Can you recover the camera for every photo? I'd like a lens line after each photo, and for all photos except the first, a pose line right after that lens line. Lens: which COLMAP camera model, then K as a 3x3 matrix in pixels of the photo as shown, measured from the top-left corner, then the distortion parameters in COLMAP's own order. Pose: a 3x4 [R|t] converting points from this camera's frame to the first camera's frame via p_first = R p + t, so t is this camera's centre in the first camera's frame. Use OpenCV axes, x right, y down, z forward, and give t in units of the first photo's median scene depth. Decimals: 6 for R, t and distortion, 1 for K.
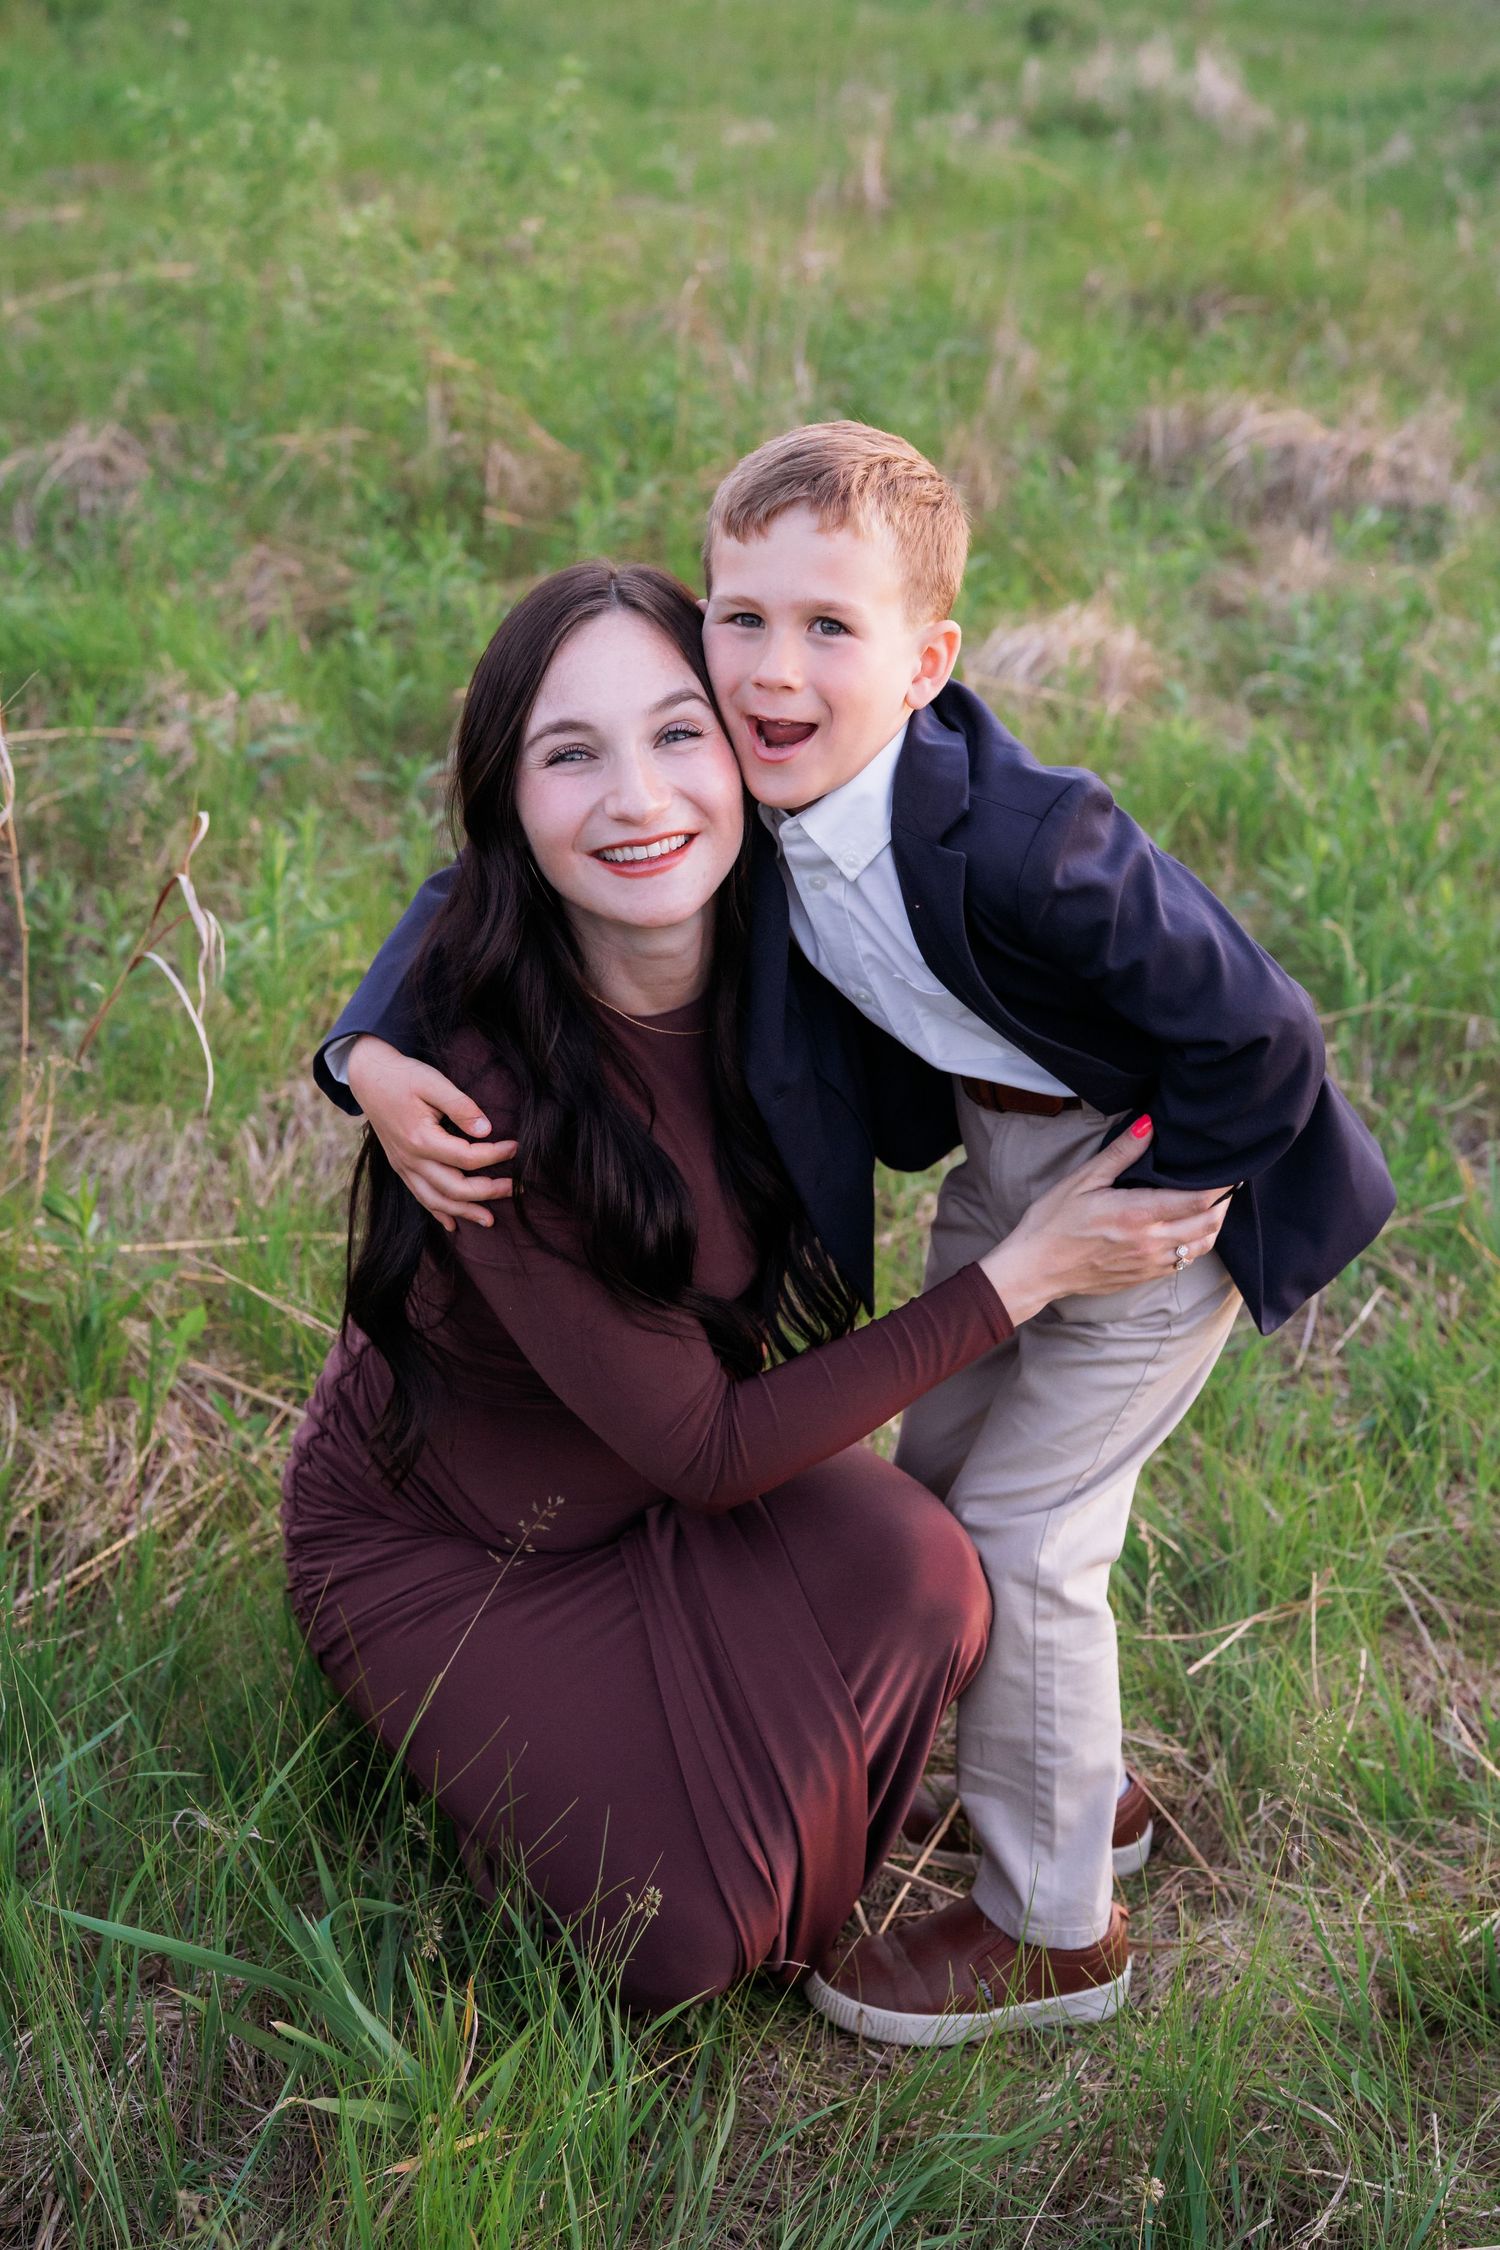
lens RADIAL K [[3179.0, 0, 755.1], [0, 3179.0, 1124.5], [0, 0, 1]] dist [0.002139, 0.000000]
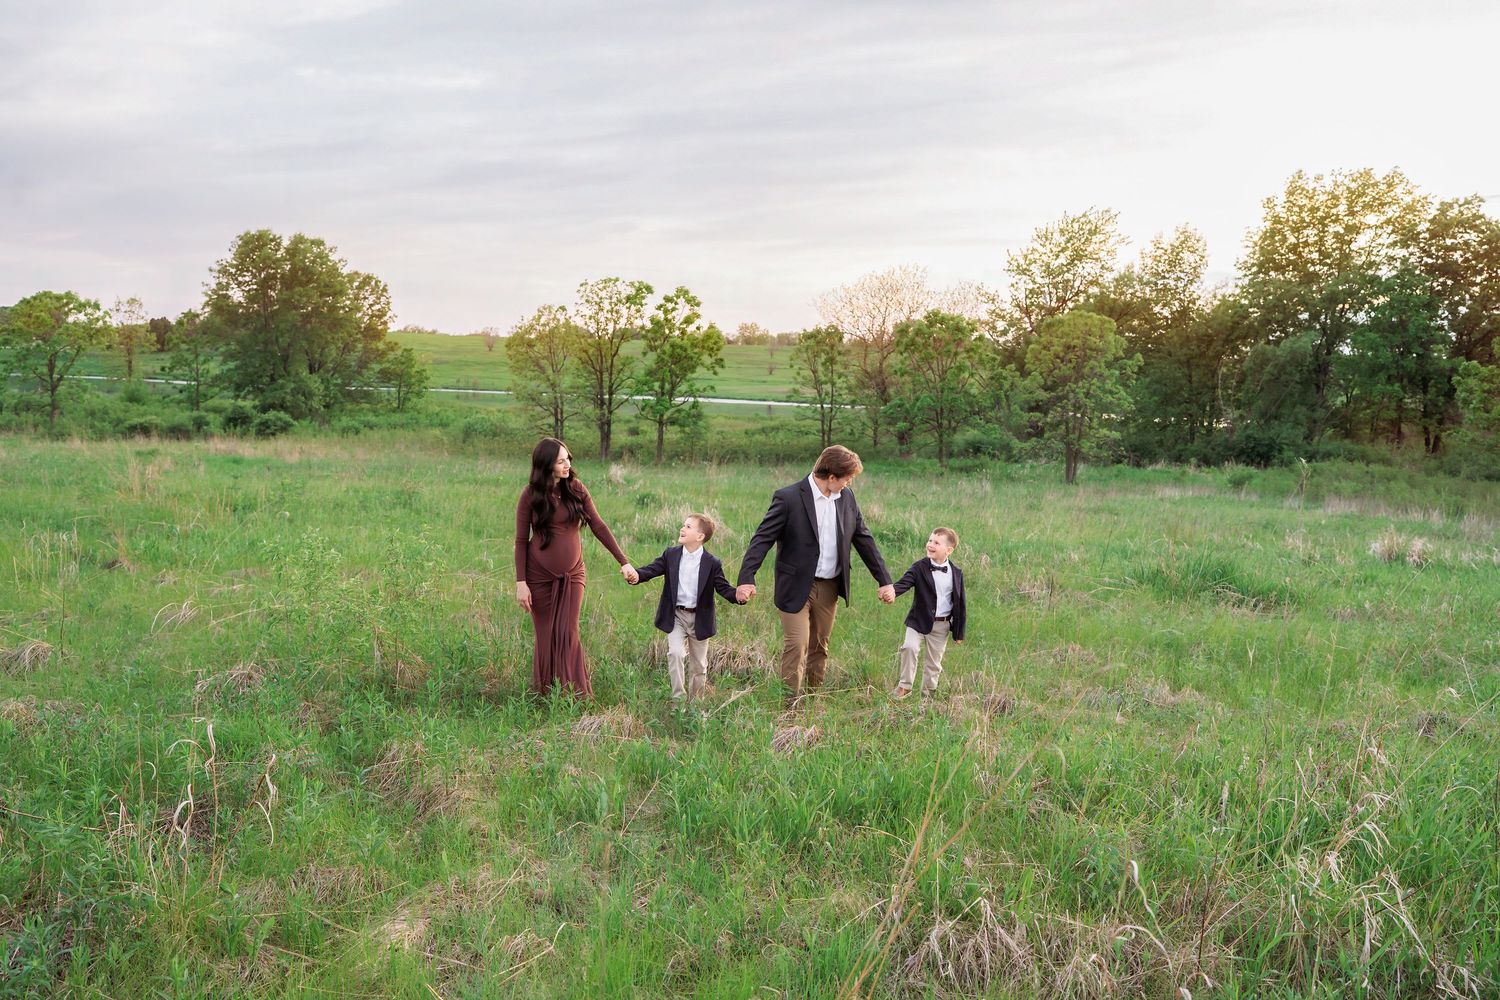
lens RADIAL K [[1537.7, 0, 747.9], [0, 1537.7, 497.4], [0, 0, 1]] dist [-0.010143, 0.000000]
pose [[0.992451, -0.033819, 0.117885, 0.060297], [0.070132, 0.945052, -0.319308, 0.086880], [-0.100608, 0.325166, 0.940290, -0.284623]]
